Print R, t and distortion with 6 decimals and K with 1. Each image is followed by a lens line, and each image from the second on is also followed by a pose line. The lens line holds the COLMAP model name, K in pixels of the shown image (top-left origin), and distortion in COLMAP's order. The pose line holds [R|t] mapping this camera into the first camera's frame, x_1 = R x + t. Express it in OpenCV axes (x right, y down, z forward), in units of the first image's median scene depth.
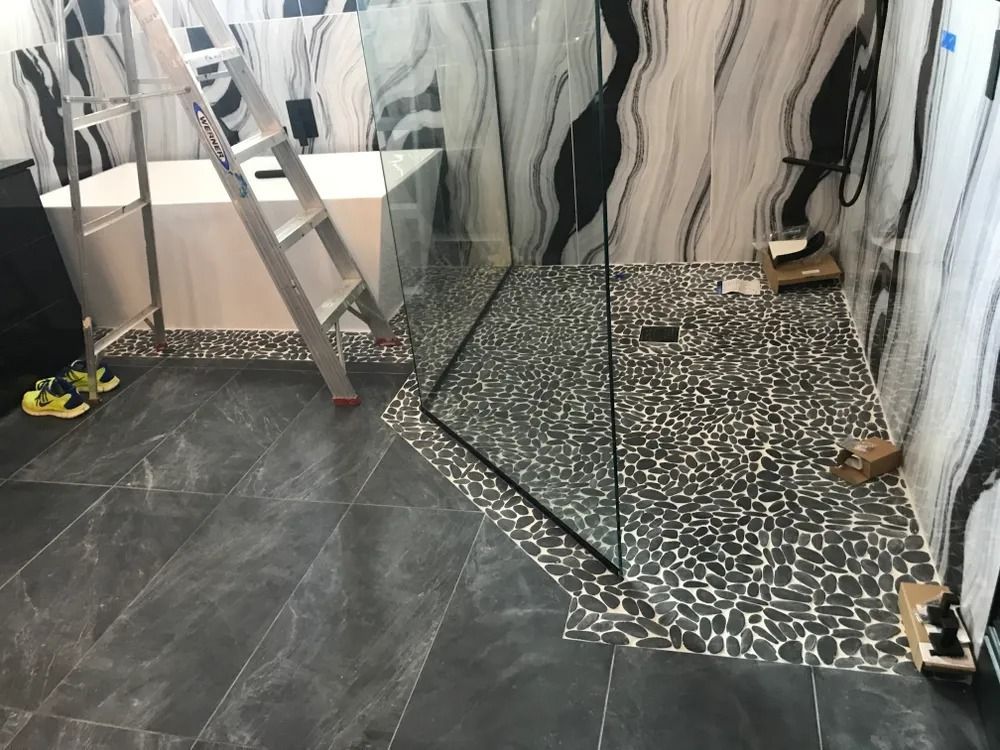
lens RADIAL K [[804.4, 0, 500.3], [0, 804.4, 372.0], [0, 0, 1]] dist [0.000212, -0.003725]
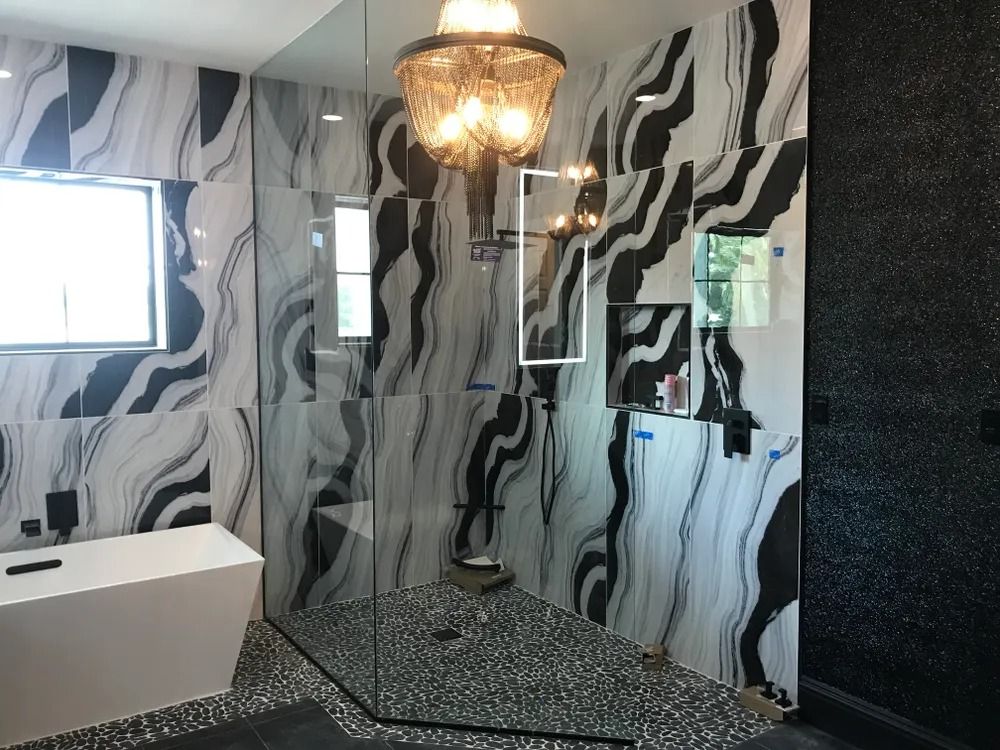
lens RADIAL K [[804.4, 0, 501.7], [0, 804.4, 374.6], [0, 0, 1]] dist [0.000212, -0.003725]
pose [[0.687392, 0.035094, 0.725438, -0.705754], [0.281067, 0.908152, -0.310259, 0.001335], [-0.669697, 0.417166, 0.614393, -0.076698]]
